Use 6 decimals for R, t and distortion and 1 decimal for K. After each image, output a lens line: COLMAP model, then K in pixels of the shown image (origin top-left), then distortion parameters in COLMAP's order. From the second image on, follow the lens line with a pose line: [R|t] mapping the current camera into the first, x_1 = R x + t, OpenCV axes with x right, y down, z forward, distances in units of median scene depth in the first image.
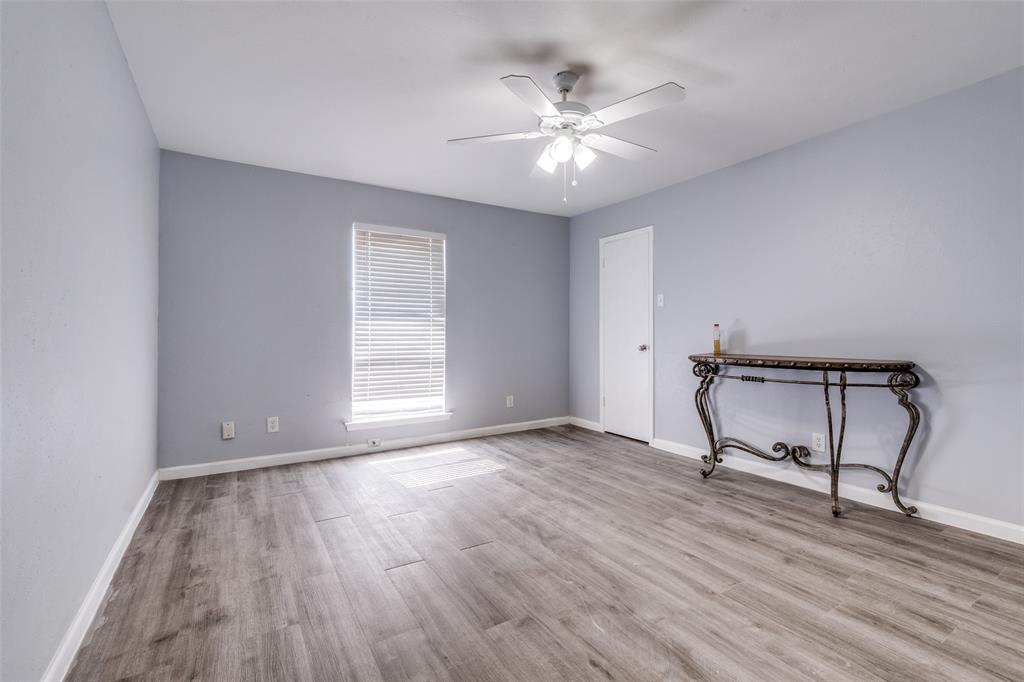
lens RADIAL K [[444.2, 0, 513.0], [0, 444.2, 338.1], [0, 0, 1]] dist [0.000487, 0.000433]
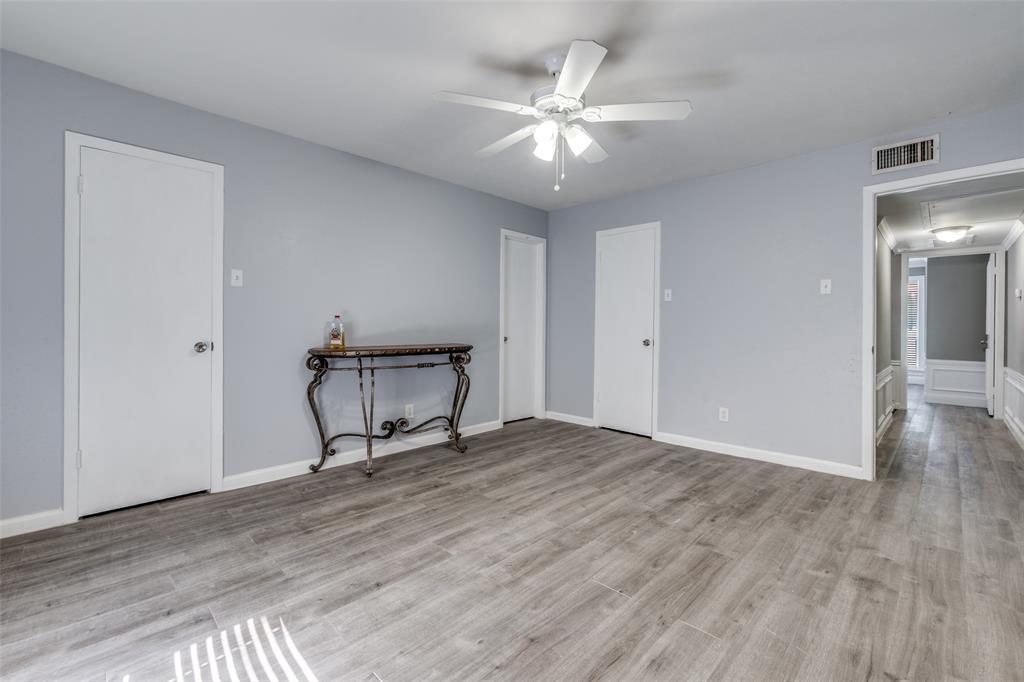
lens RADIAL K [[407.6, 0, 539.9], [0, 407.6, 328.3], [0, 0, 1]] dist [-0.010434, -0.000135]
pose [[-0.217055, -0.002733, 0.976155, -0.603259], [0.003774, 0.999986, 0.003639, -0.008366], [-0.976152, 0.004474, -0.217042, 1.000607]]
